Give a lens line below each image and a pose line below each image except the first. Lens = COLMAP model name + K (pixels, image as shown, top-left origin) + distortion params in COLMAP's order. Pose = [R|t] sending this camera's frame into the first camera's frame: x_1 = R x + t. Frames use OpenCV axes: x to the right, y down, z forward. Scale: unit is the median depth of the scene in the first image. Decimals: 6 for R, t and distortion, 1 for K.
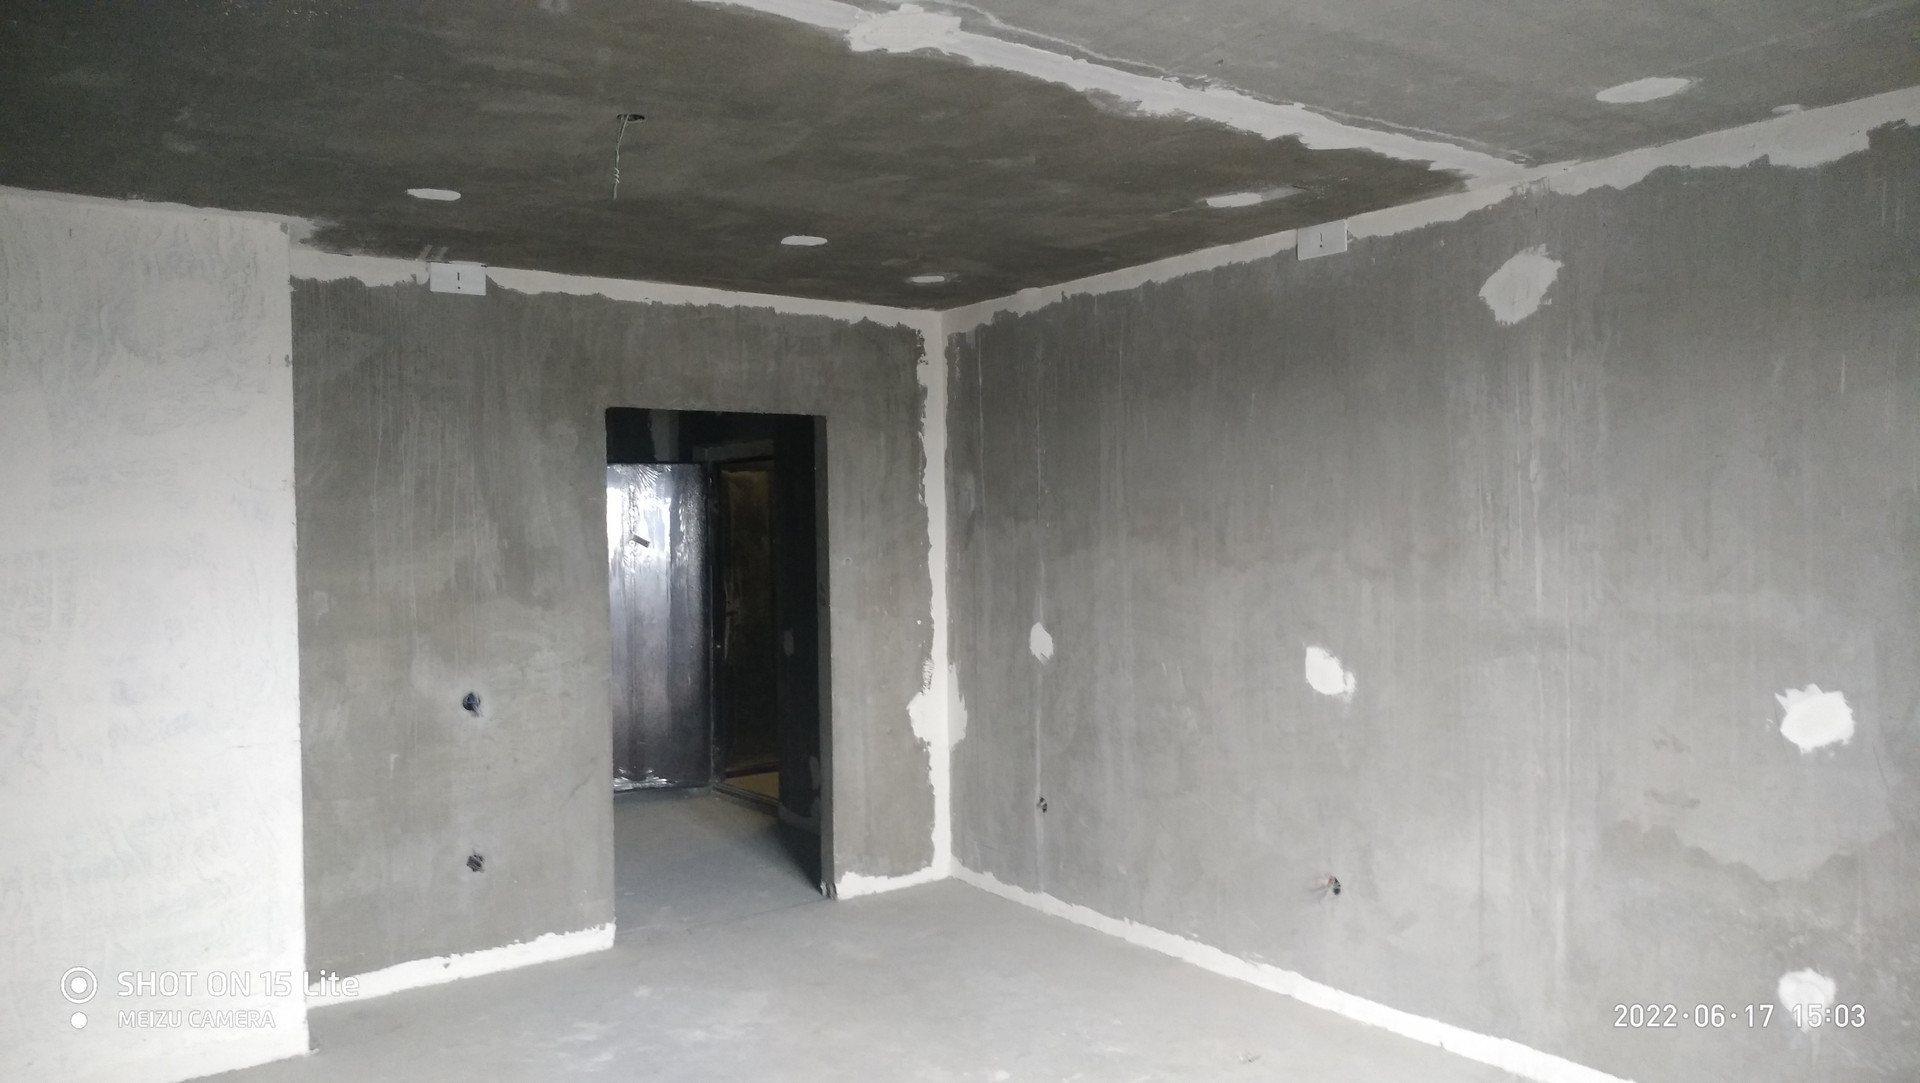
lens RADIAL K [[1376.8, 0, 926.5], [0, 1376.8, 563.5], [0, 0, 1]] dist [0.032793, -0.050964]
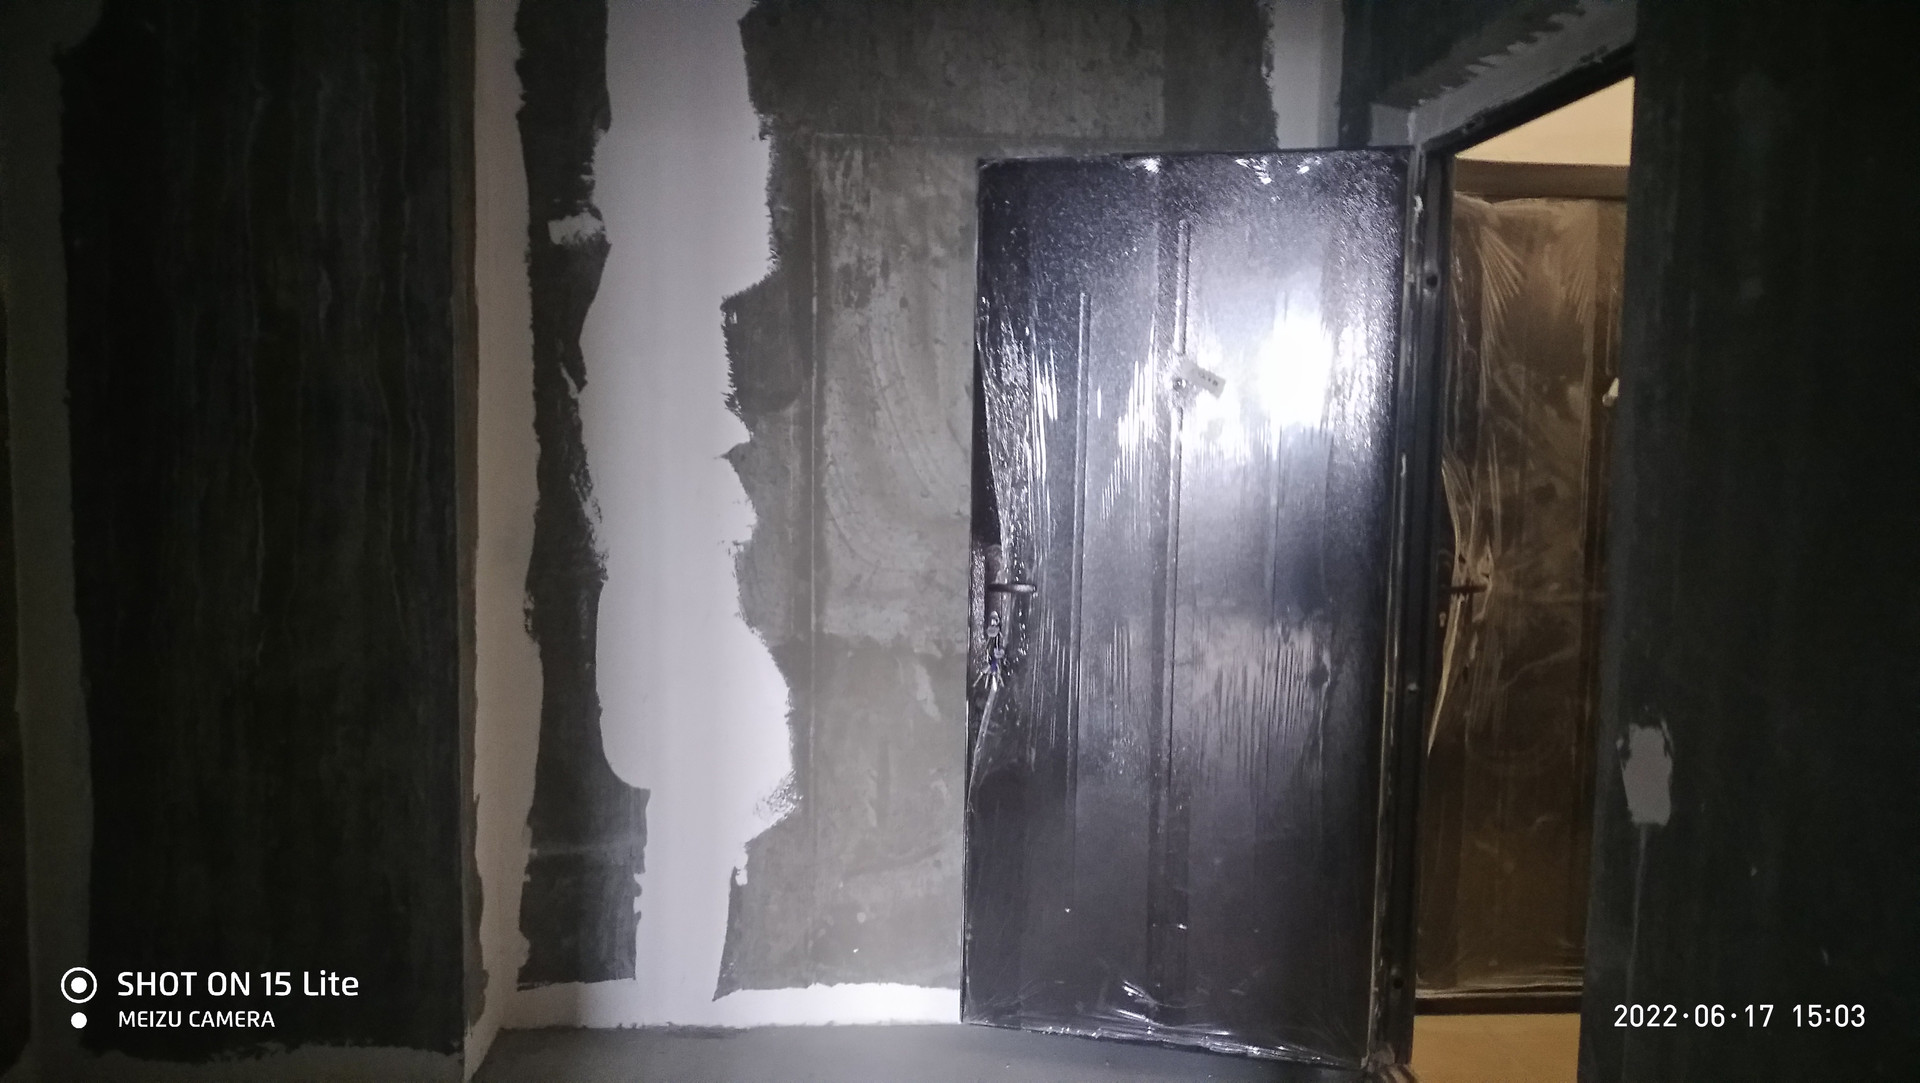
lens RADIAL K [[1376.8, 0, 972.3], [0, 1376.8, 549.8], [0, 0, 1]] dist [0.032793, -0.050964]
pose [[0.859836, 0.073006, -0.505324, -0.118770], [-0.045425, 0.996738, 0.066709, 0.011932], [0.508545, -0.034404, 0.860348, 1.058308]]
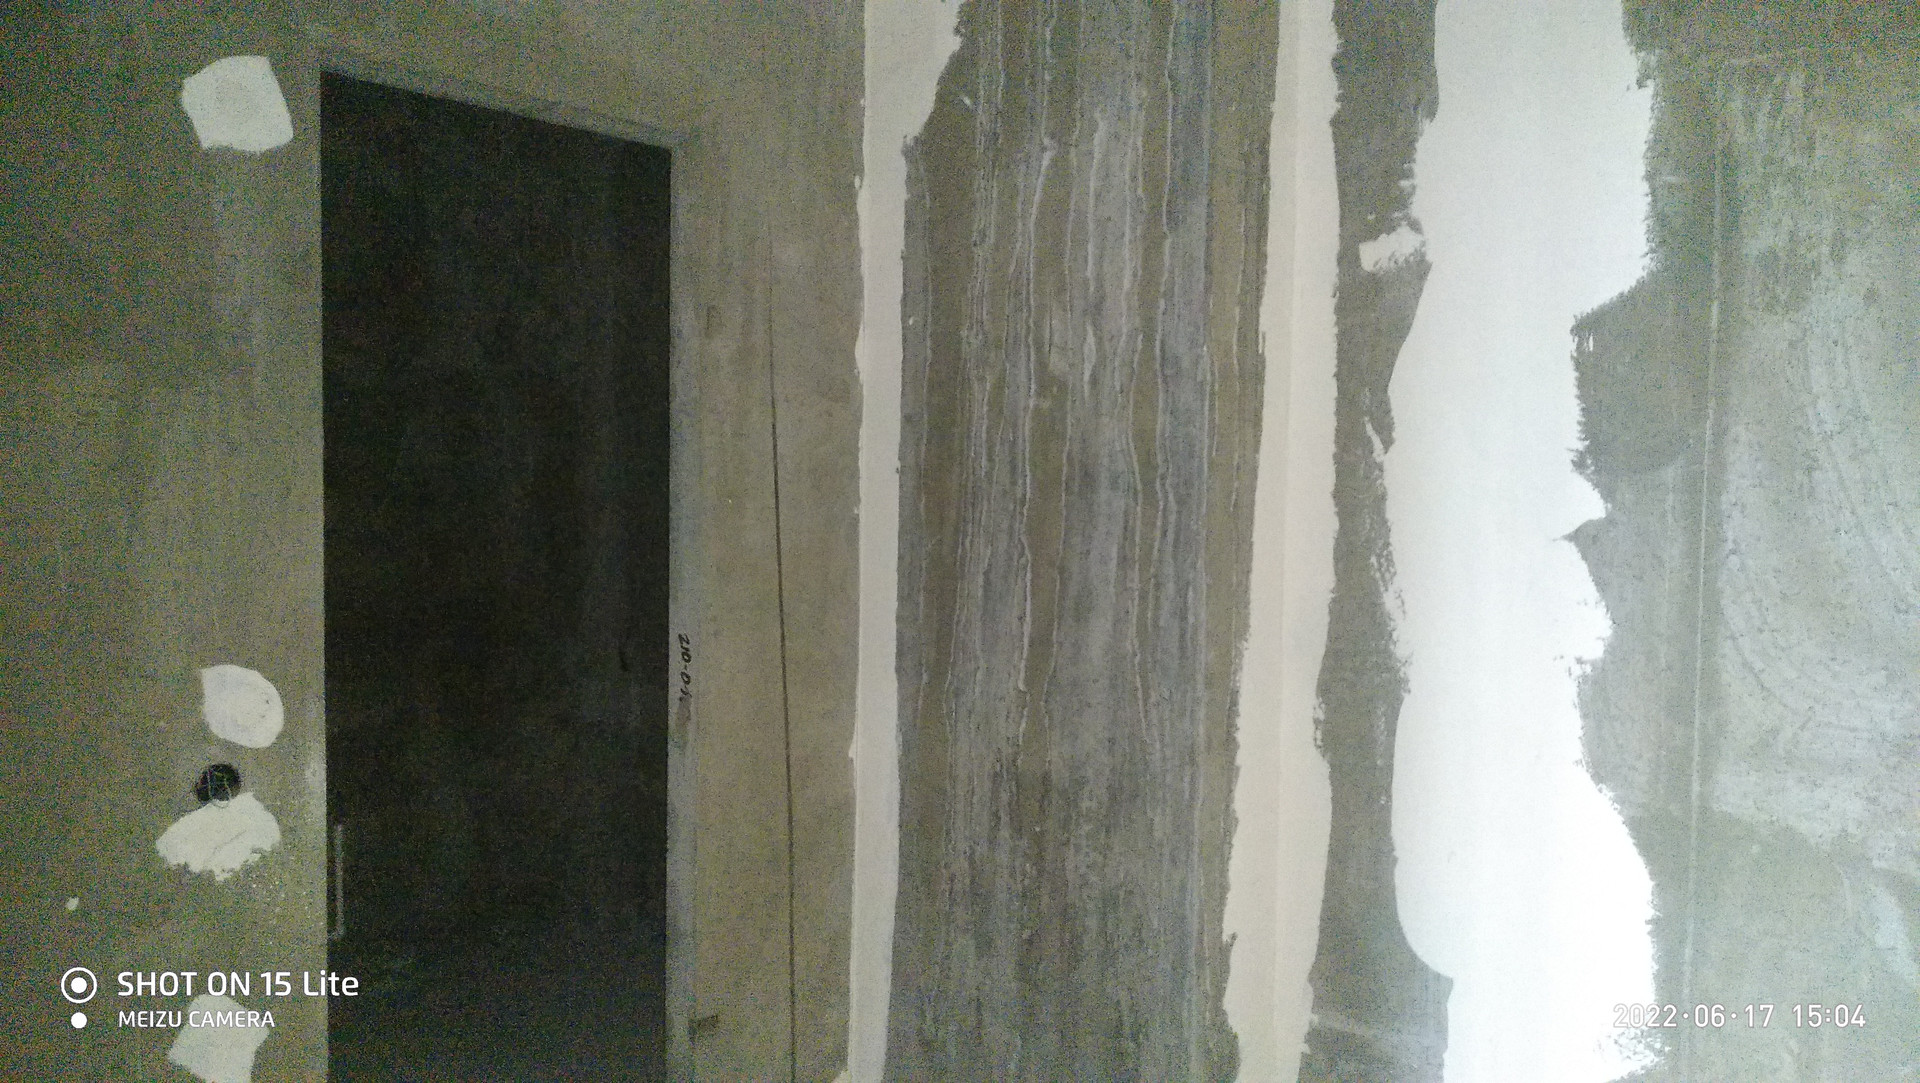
lens RADIAL K [[1376.8, 0, 976.2], [0, 1376.8, 544.6], [0, 0, 1]] dist [0.032793, -0.050964]
pose [[0.198432, 0.062149, -0.978142, -0.134499], [-0.049996, 0.997330, 0.053225, 0.004431], [0.978839, 0.038342, 0.201009, 1.263588]]
